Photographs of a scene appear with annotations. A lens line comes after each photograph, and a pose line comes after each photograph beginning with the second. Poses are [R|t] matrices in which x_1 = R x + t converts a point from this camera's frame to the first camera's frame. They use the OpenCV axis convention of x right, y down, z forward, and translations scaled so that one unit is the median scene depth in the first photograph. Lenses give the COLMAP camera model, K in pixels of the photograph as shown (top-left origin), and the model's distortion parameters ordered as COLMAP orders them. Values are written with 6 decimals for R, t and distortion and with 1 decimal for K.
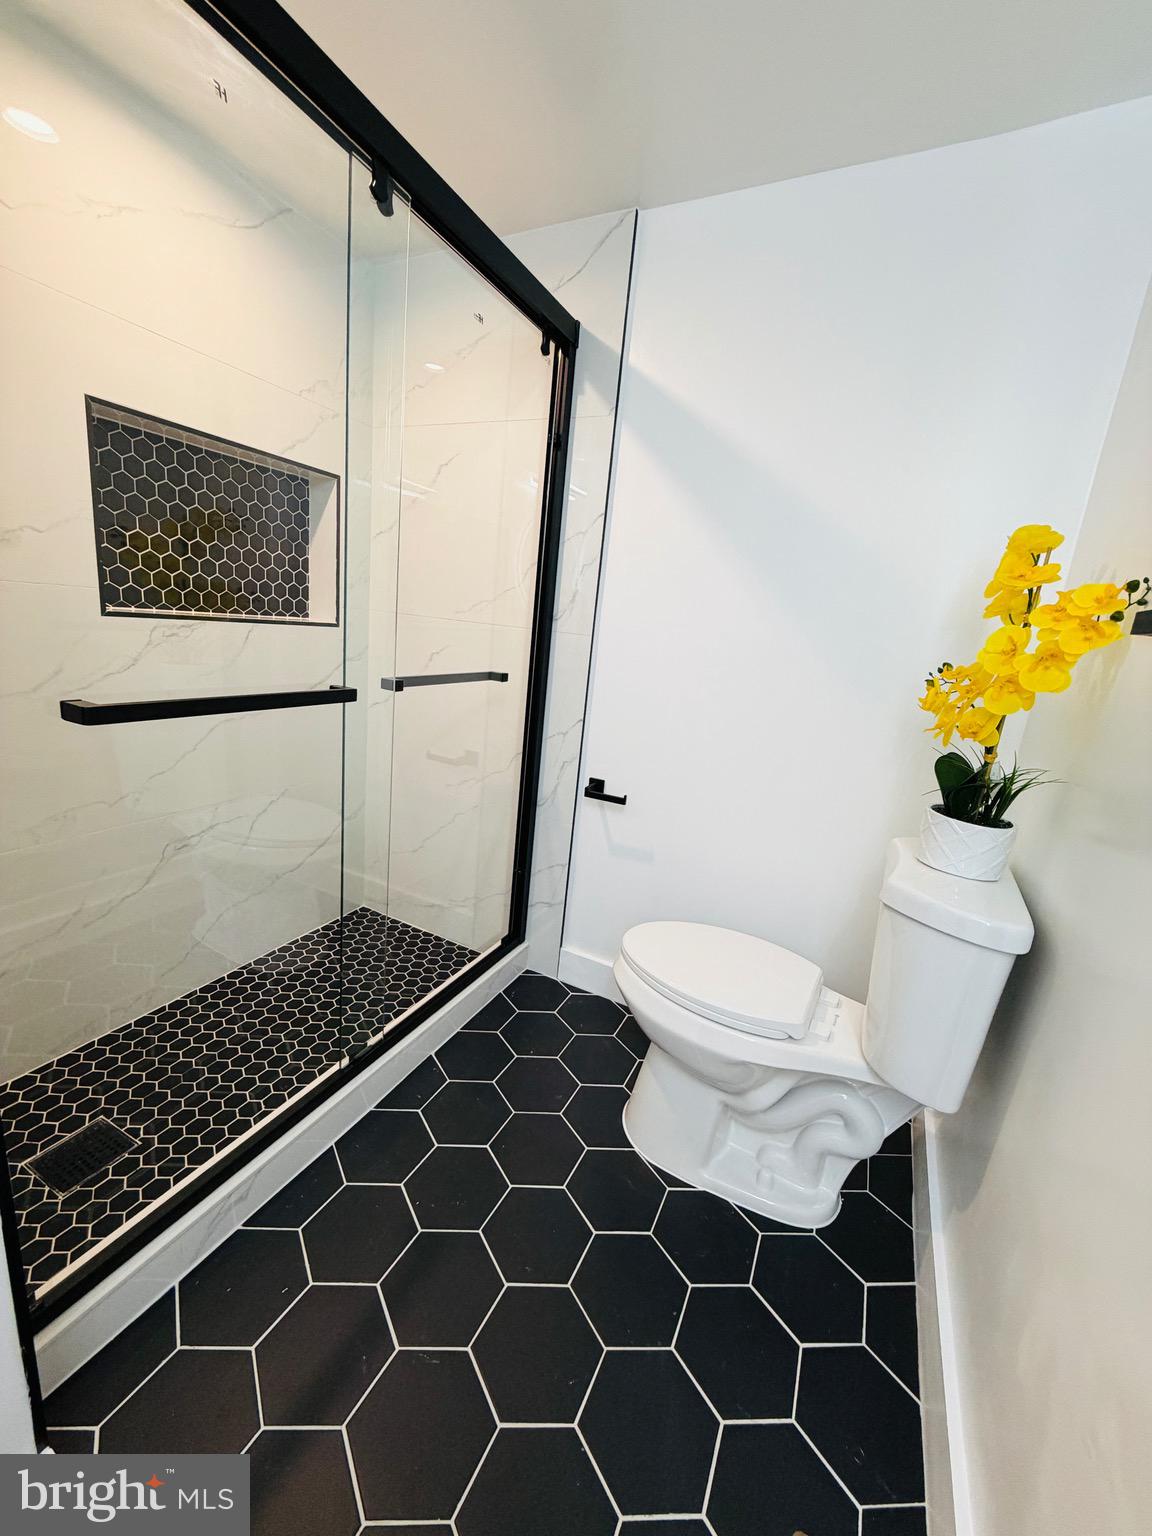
lens RADIAL K [[611.3, 0, 574.5], [0, 611.3, 765.8], [0, 0, 1]] dist [-0.000031, -0.000058]
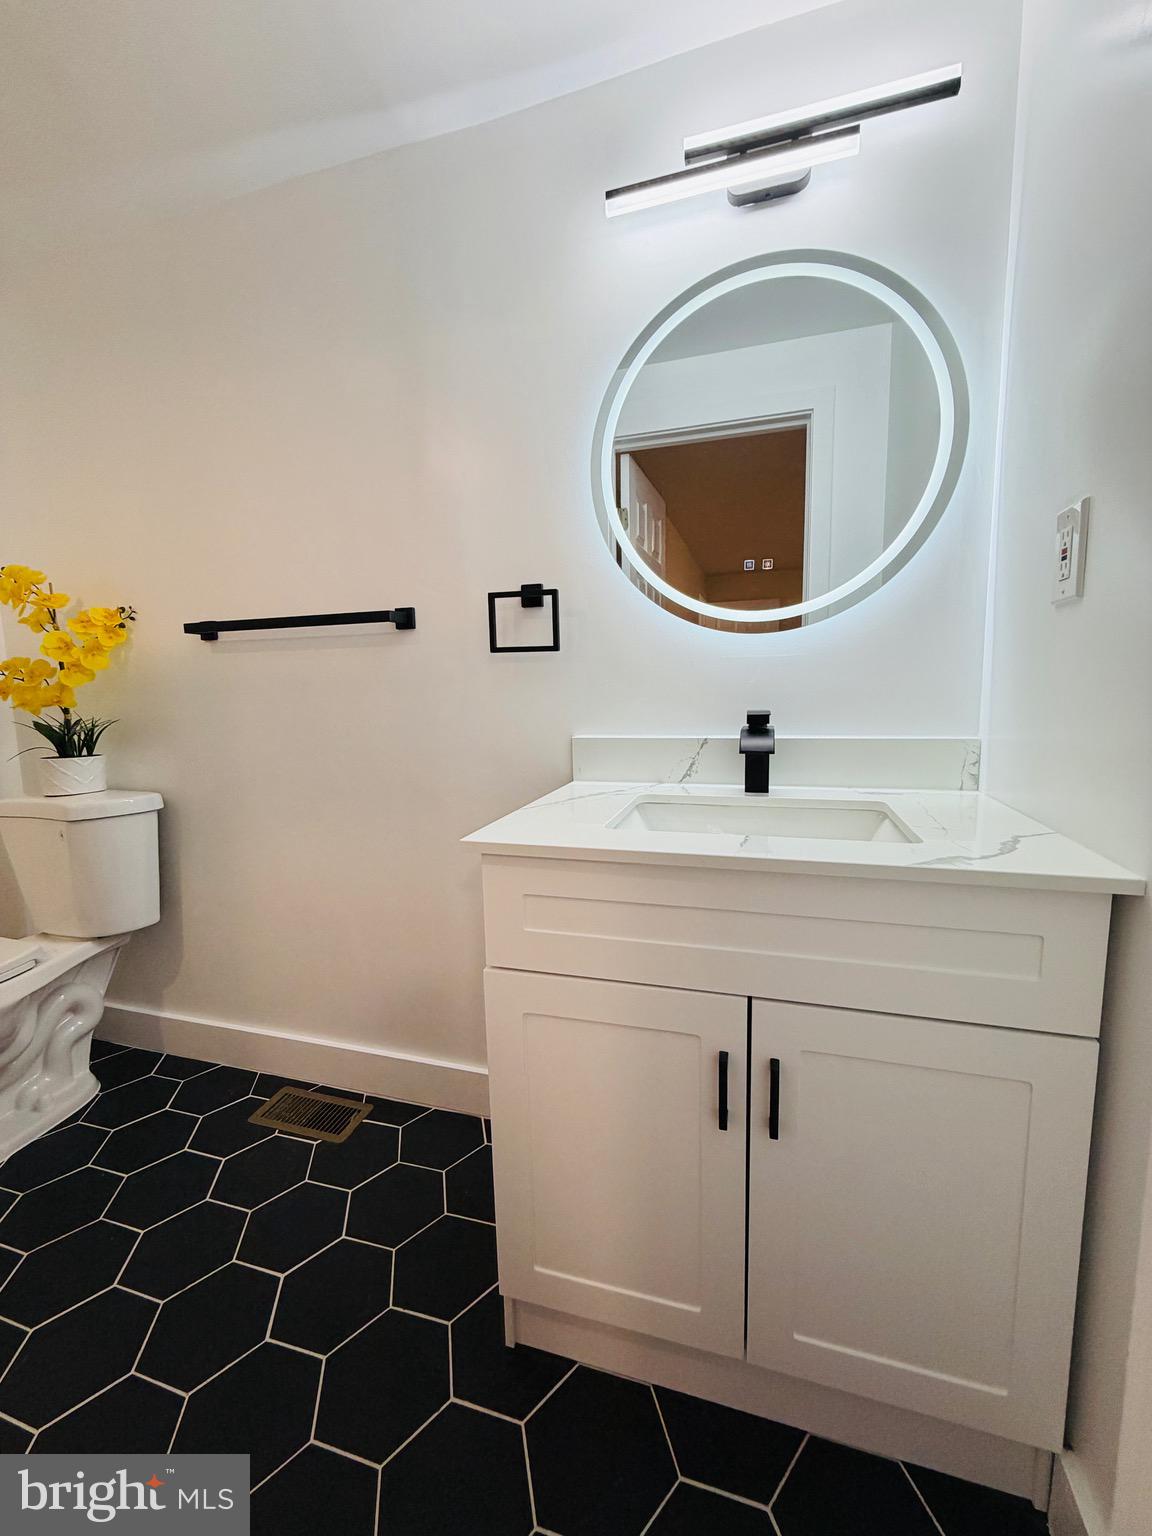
lens RADIAL K [[611.3, 0, 574.5], [0, 611.3, 765.8], [0, 0, 1]] dist [-0.000031, -0.000058]
pose [[-0.181881, -0.222126, 0.957904, -1.078458], [0.235018, 0.936100, 0.261694, 0.001302], [-0.954822, 0.272722, -0.118055, -0.013300]]
